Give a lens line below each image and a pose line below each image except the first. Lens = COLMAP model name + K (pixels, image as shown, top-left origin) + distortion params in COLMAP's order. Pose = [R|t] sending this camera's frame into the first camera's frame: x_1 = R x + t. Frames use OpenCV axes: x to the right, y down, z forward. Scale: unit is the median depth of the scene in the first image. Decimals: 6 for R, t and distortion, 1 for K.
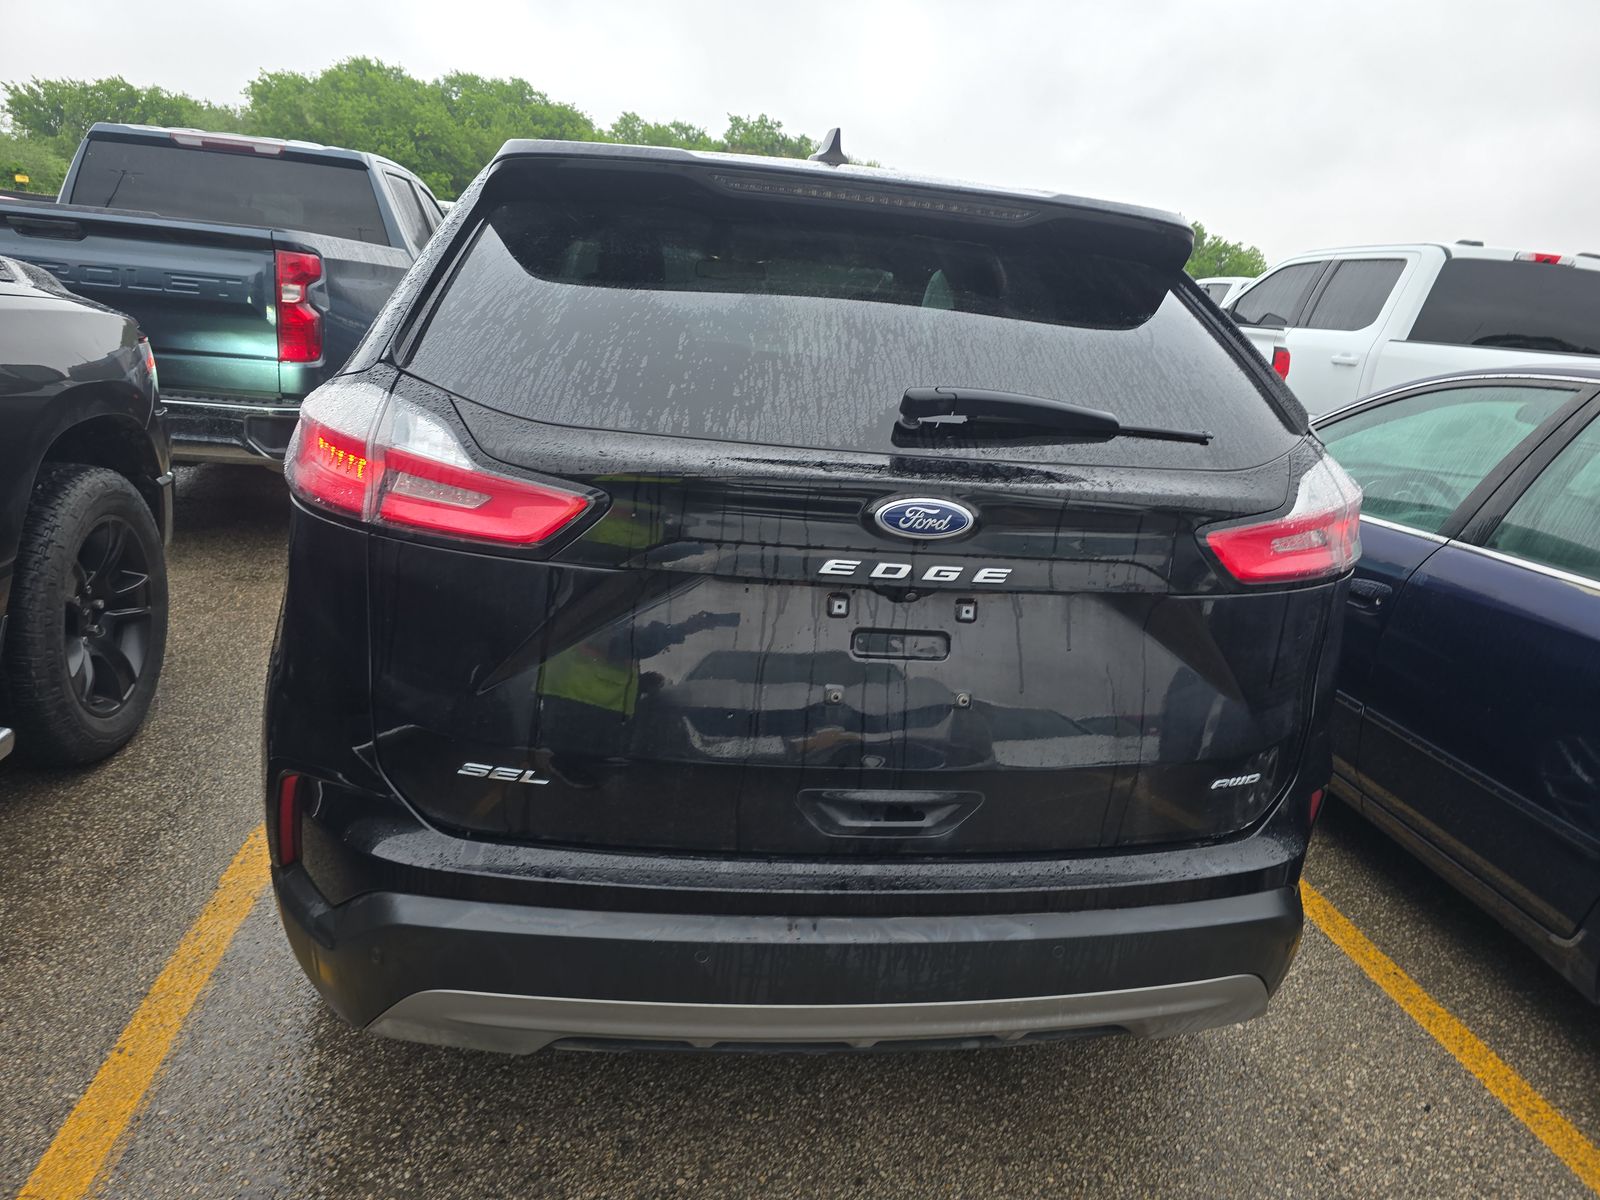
lens RADIAL K [[1077.0, 0, 808.6], [0, 1077.0, 602.7], [0, 0, 1]] dist [0.025591, -0.017375]
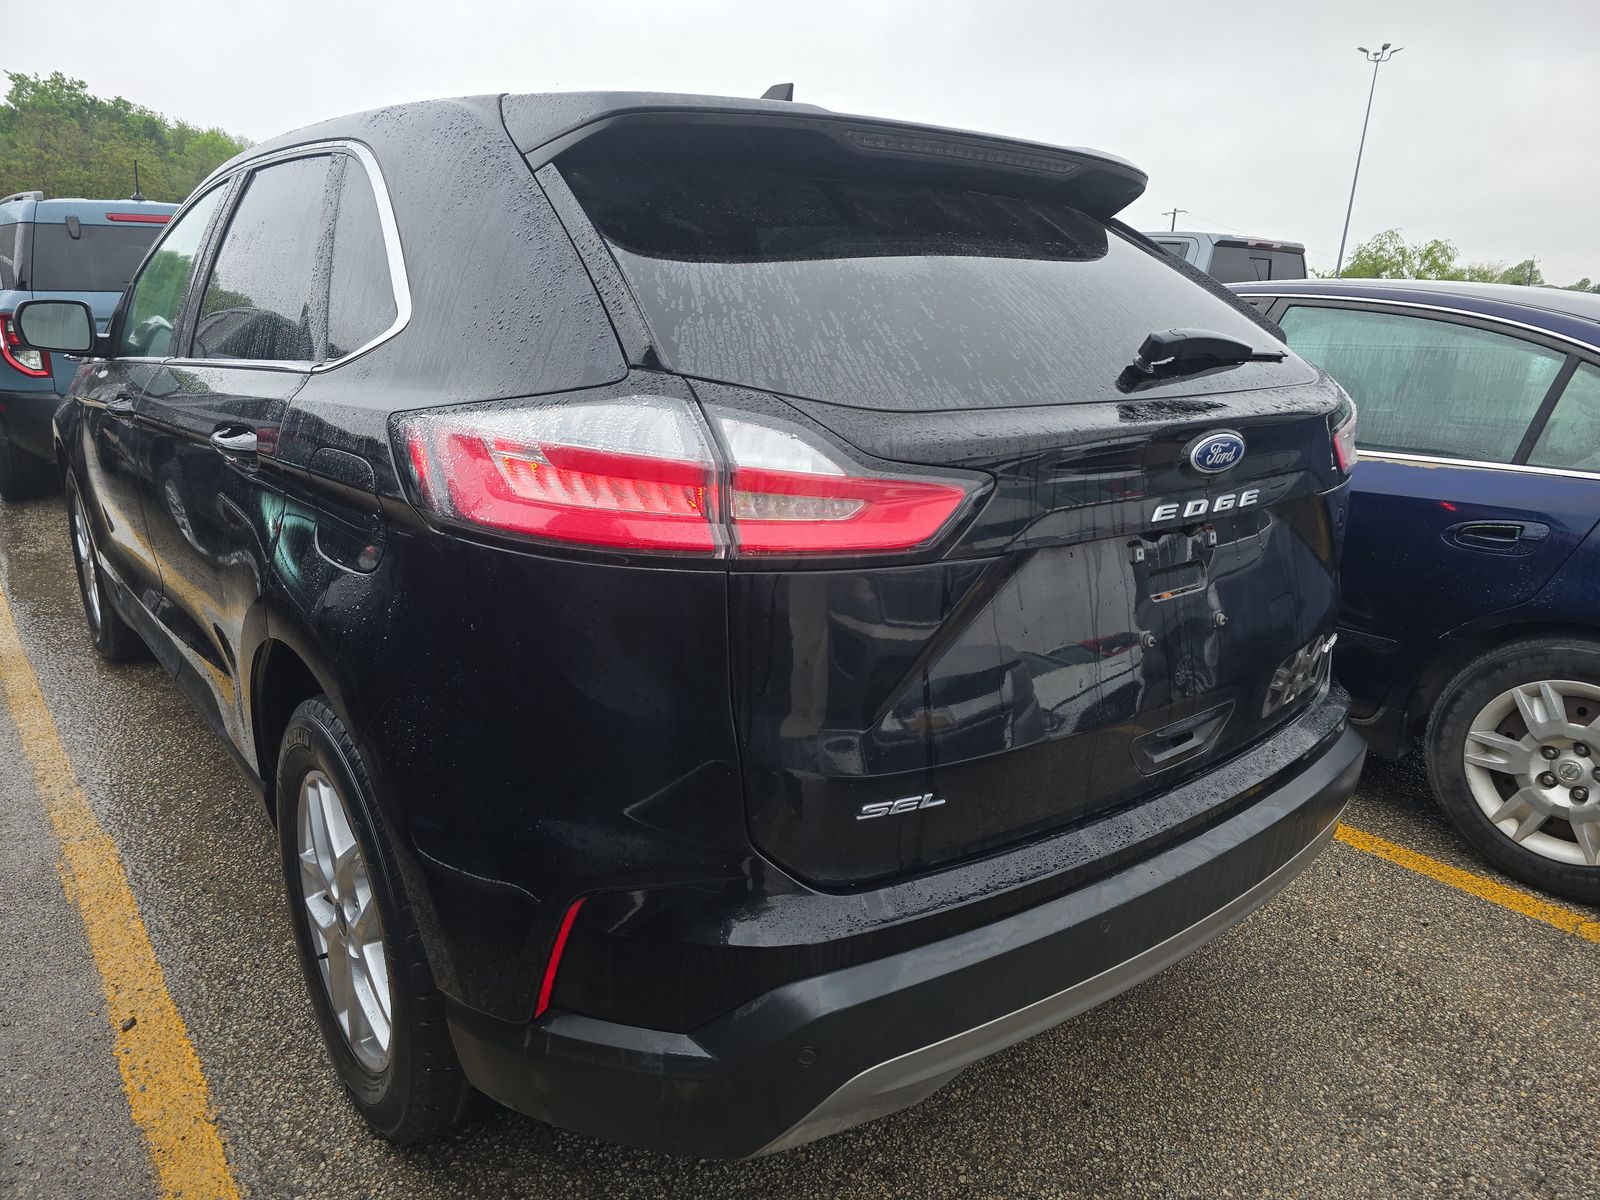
lens RADIAL K [[1077.0, 0, 789.8], [0, 1077.0, 599.3], [0, 0, 1]] dist [0.025591, -0.017375]
pose [[0.868415, -0.205411, 0.451288, -0.659710], [0.194651, 0.978319, 0.070730, -0.082023], [-0.456033, 0.026421, 0.889571, 0.217915]]
